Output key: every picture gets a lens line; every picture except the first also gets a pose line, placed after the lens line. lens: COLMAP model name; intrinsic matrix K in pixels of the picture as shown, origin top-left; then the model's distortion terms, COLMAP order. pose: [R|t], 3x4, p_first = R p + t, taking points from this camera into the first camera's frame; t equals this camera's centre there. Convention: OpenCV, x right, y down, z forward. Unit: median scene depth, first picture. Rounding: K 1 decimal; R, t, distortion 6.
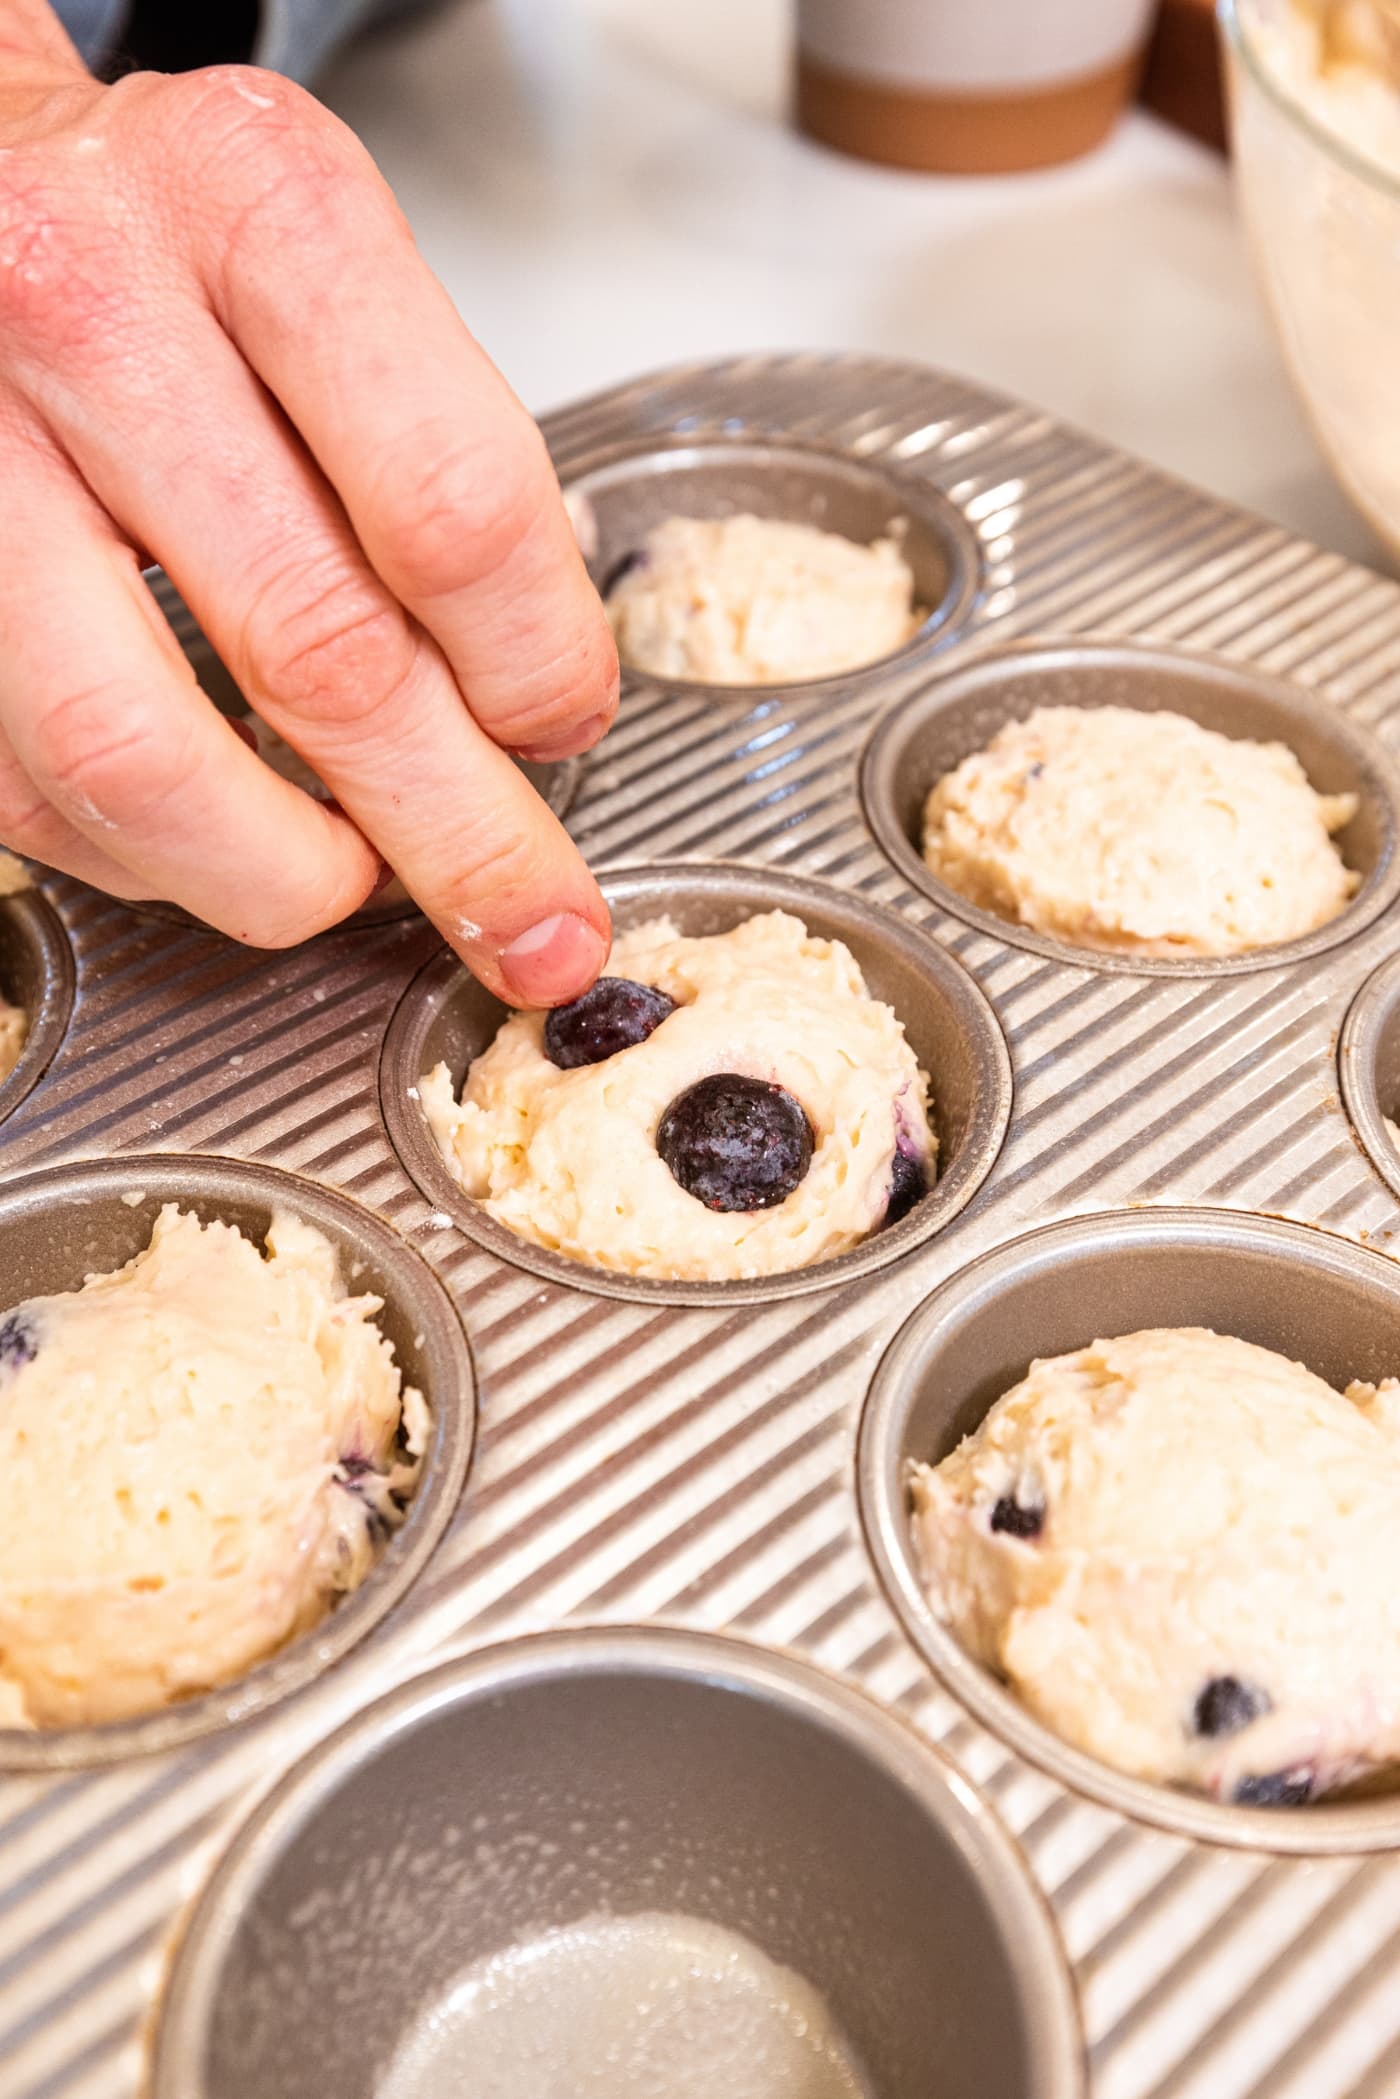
lens RADIAL K [[3387.6, 0, 700.0], [0, 3387.6, 1049.5], [0, 0, 1]] dist [-0.003208, 0.072748]
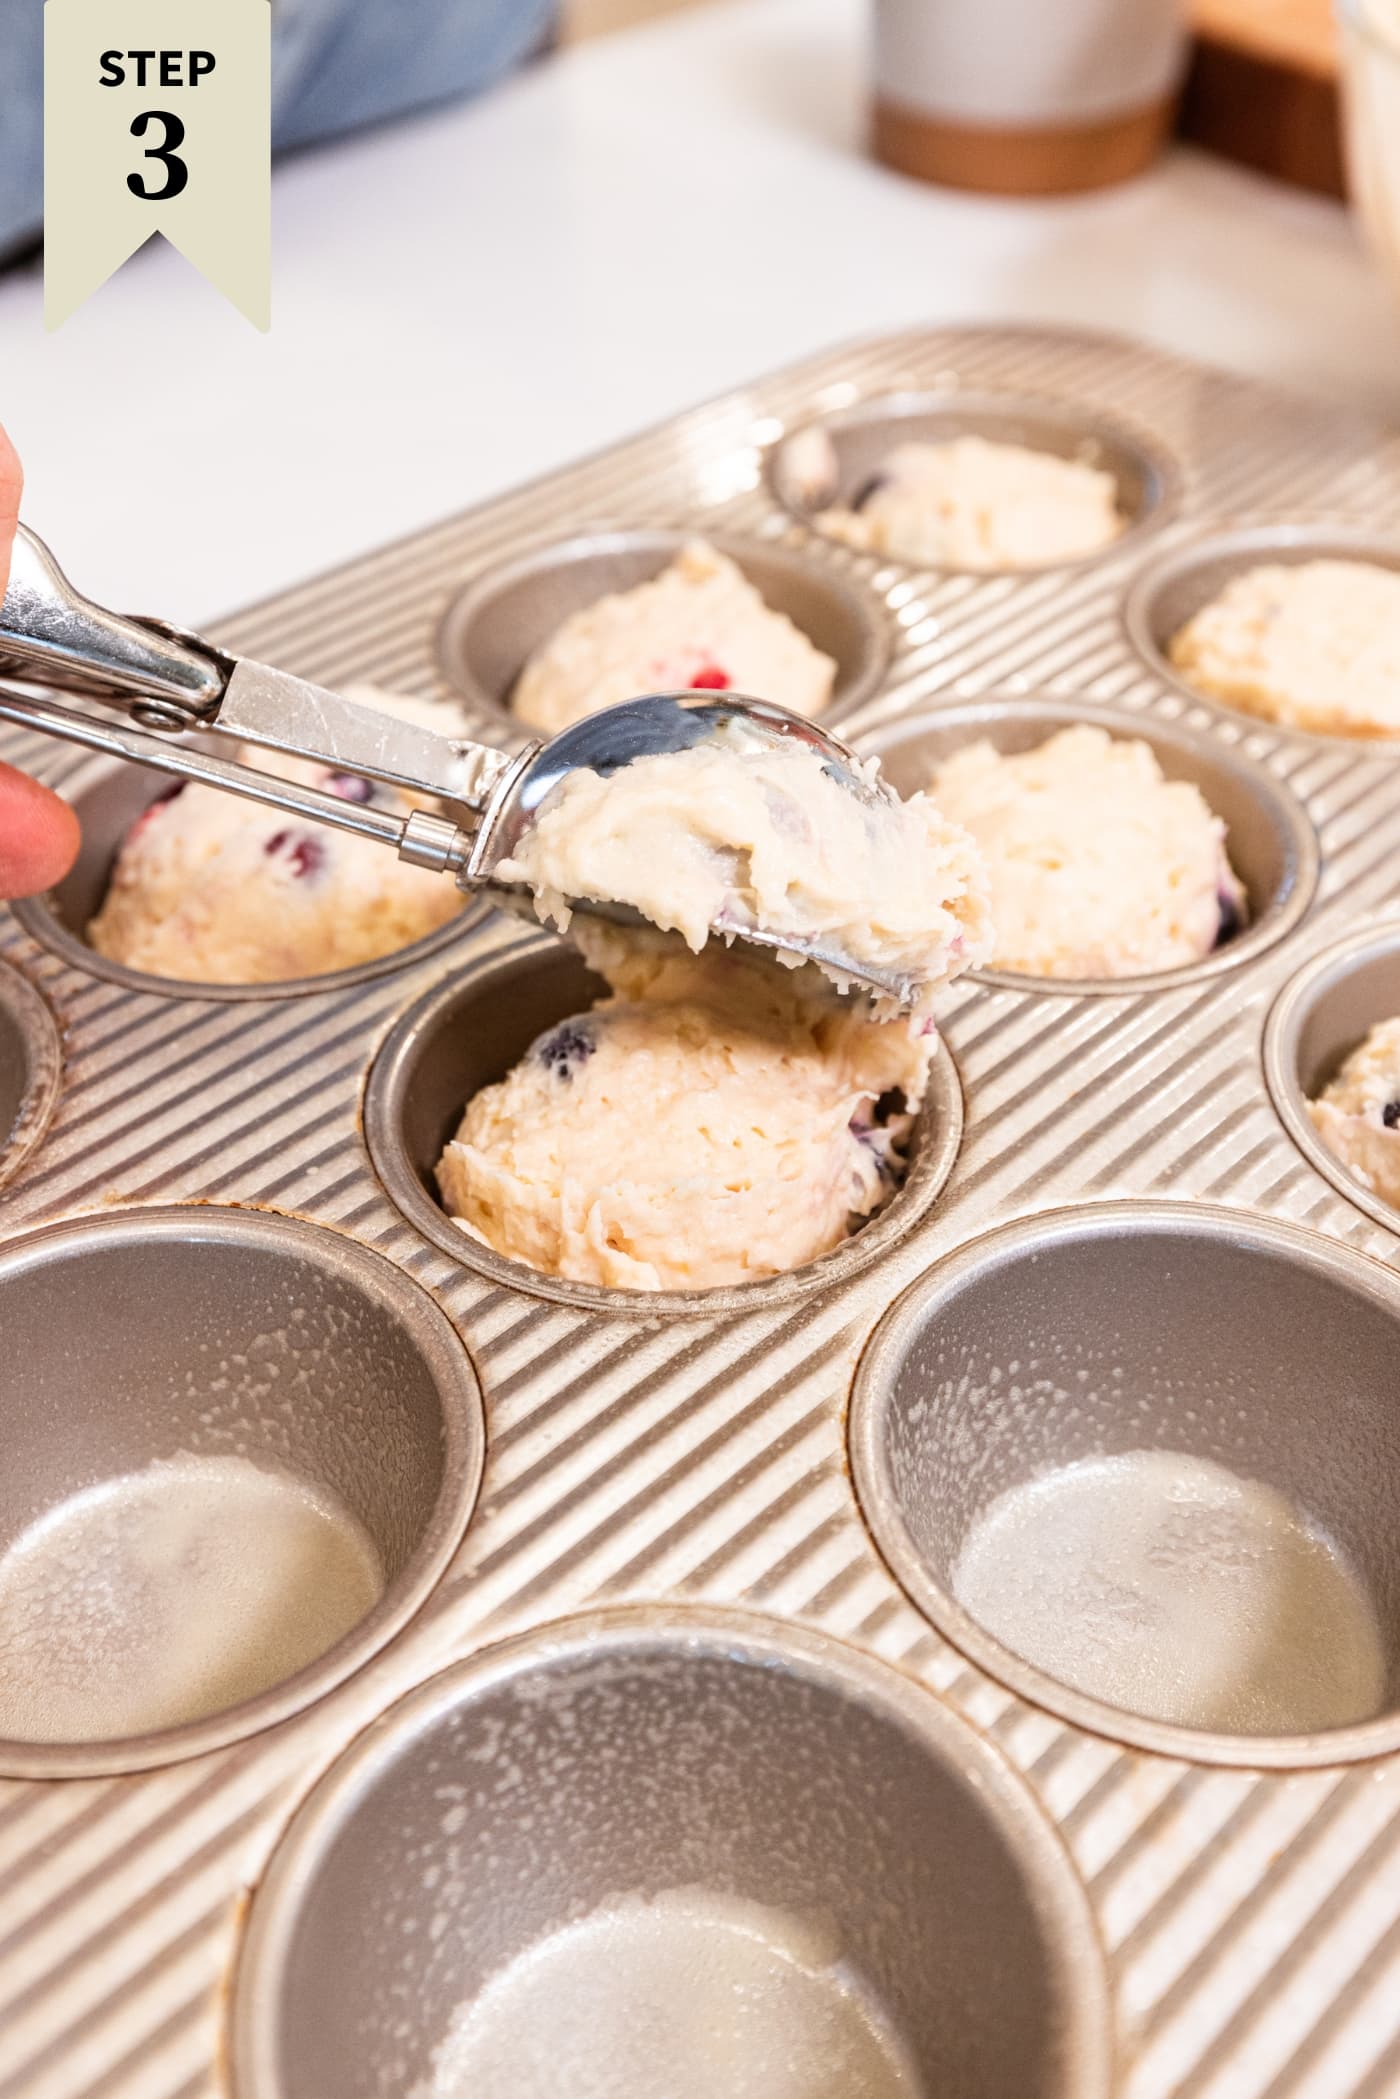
lens RADIAL K [[3387.6, 0, 700.0], [0, 3387.6, 1049.5], [0, 0, 1]] dist [-0.003208, 0.072748]
pose [[0.995692, -0.038746, 0.084233, -0.184537], [0.043467, 0.997542, -0.054962, 0.114494], [-0.081897, 0.058386, 0.994929, -0.159989]]
